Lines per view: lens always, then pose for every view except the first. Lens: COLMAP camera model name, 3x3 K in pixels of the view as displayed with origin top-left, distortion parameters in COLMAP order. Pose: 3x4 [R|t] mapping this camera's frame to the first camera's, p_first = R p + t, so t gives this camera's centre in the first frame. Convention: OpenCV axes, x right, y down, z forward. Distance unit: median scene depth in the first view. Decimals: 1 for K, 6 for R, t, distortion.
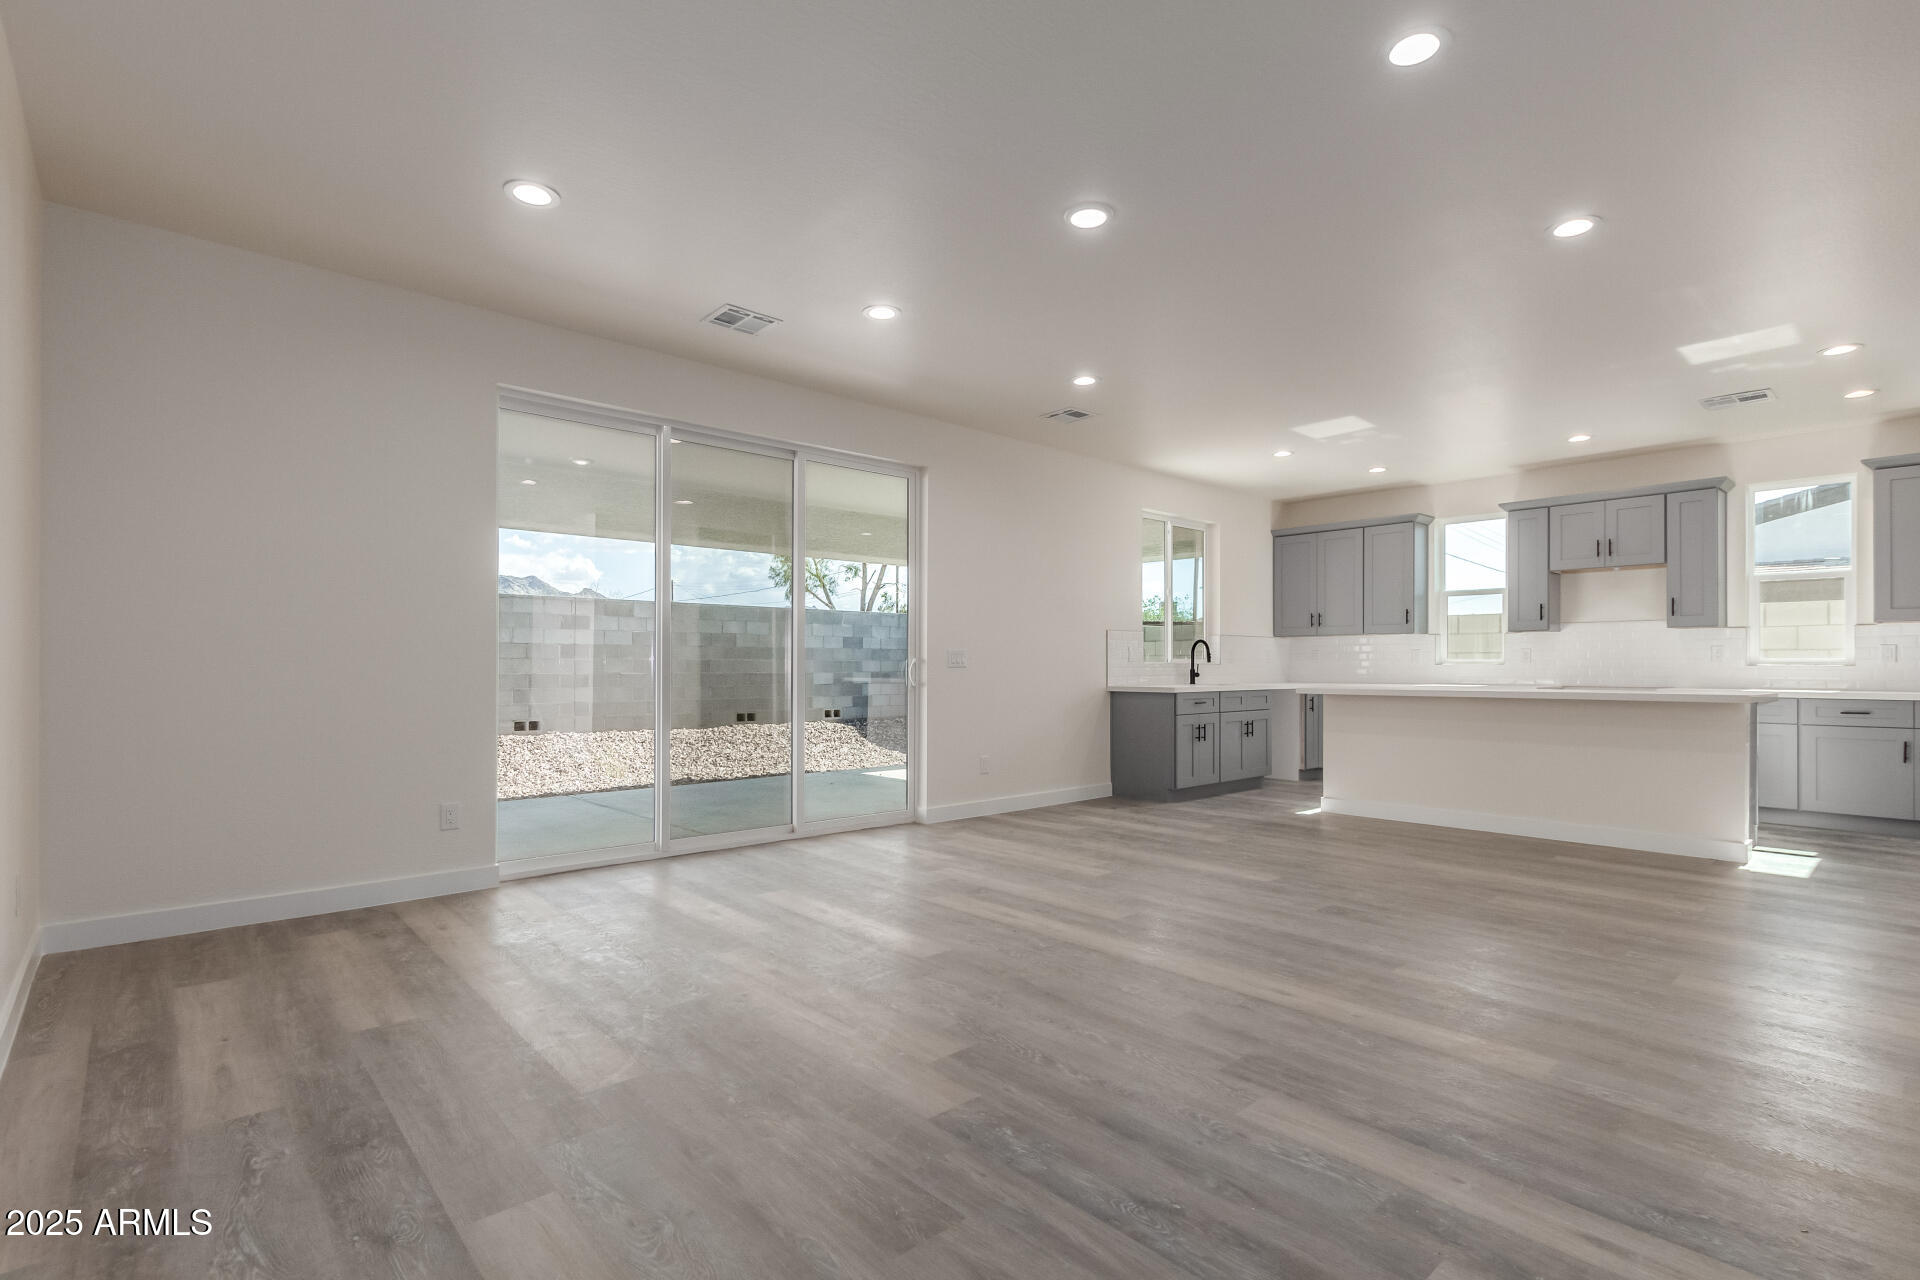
lens RADIAL K [[916.0, 0, 974.9], [0, 916.0, 660.3], [0, 0, 1]] dist [0.003195, -0.000270]
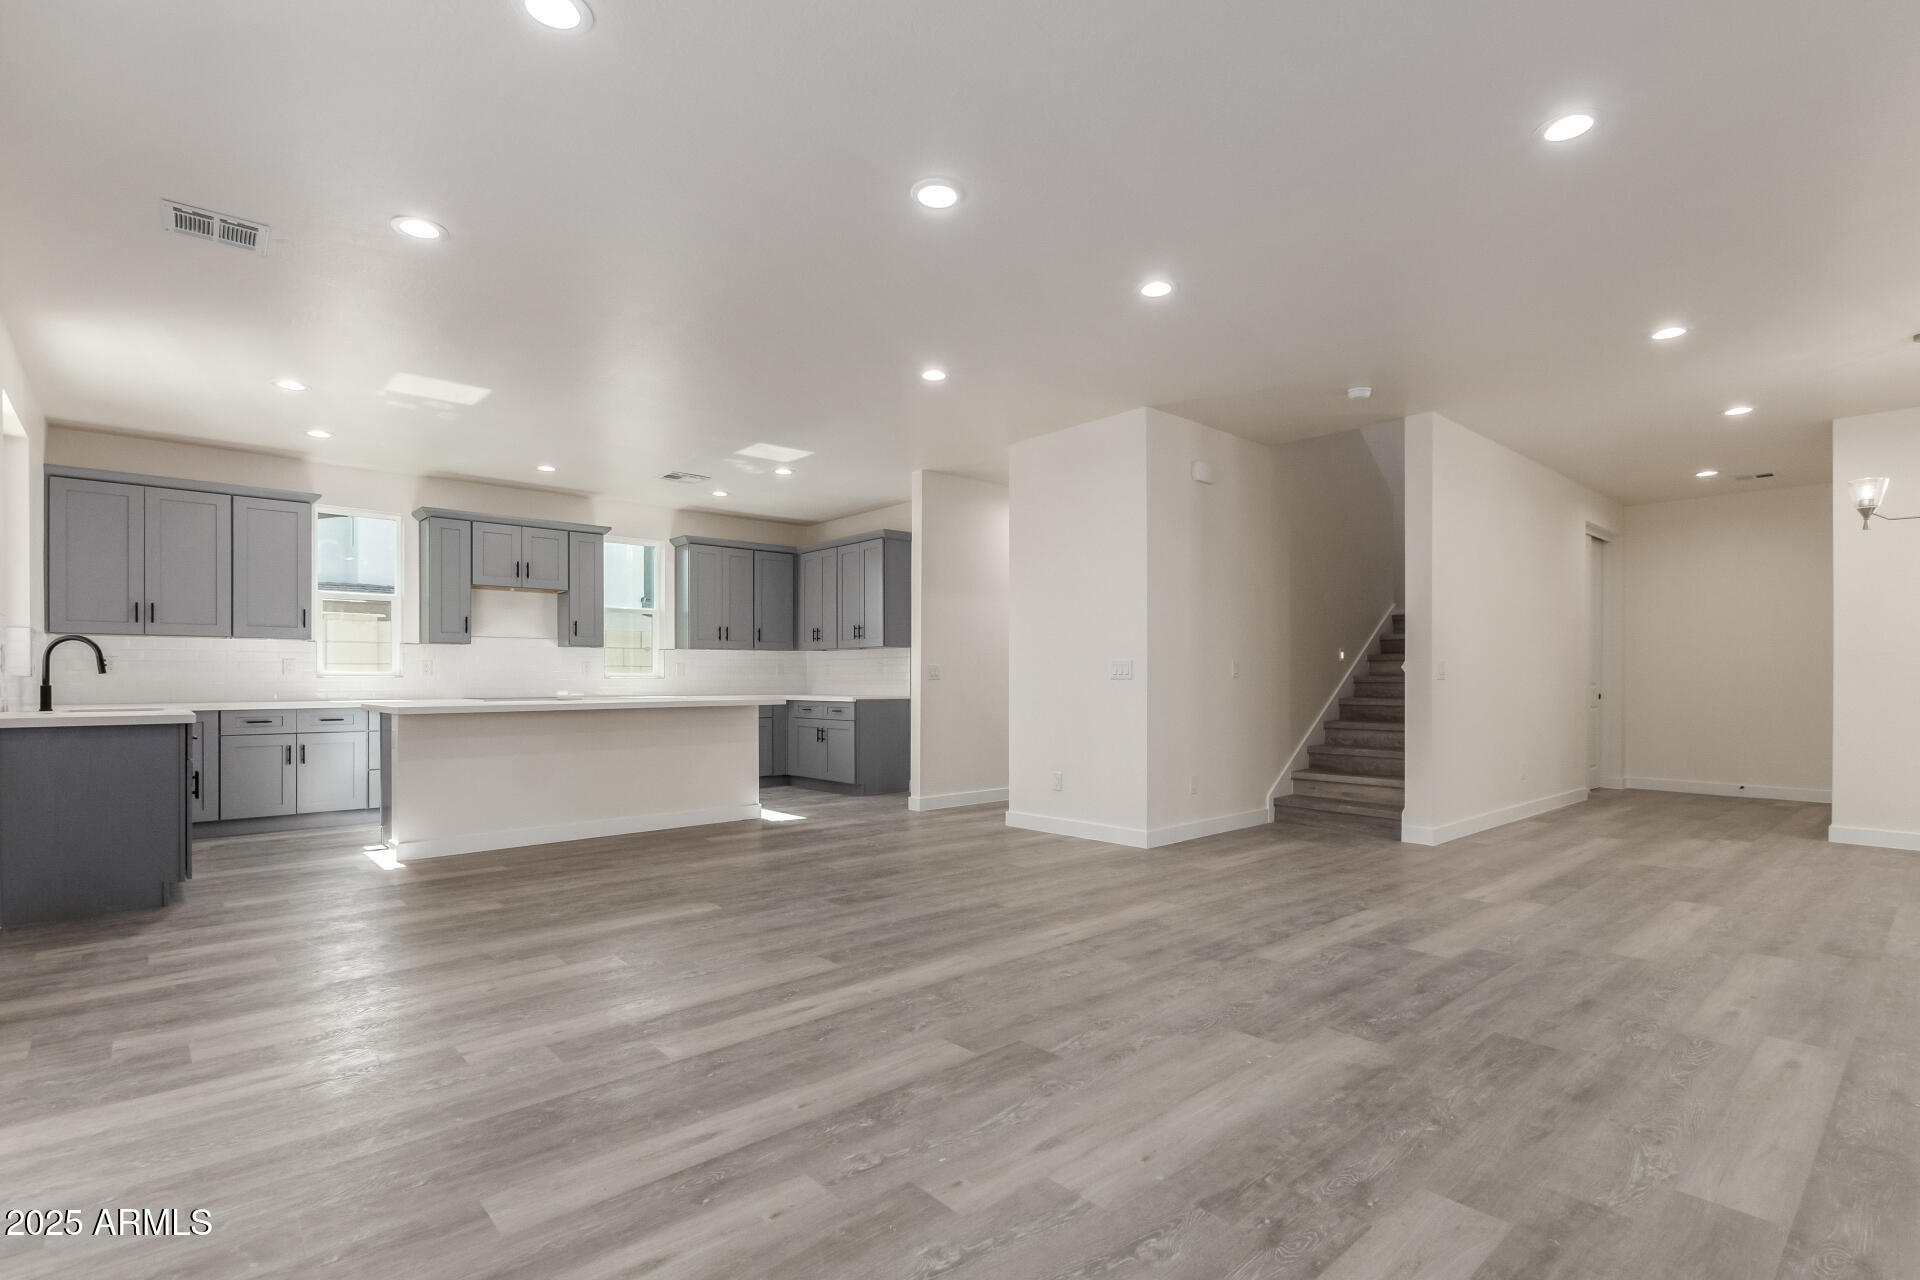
lens RADIAL K [[898.4, 0, 972.1], [0, 898.4, 671.1], [0, 0, 1]] dist [0.001963, 0.000052]
pose [[0.007092, 0.006214, 0.999956, -0.700576], [-0.006272, 0.999961, -0.006170, 0.001553], [-0.999955, -0.006227, 0.007131, 0.847149]]
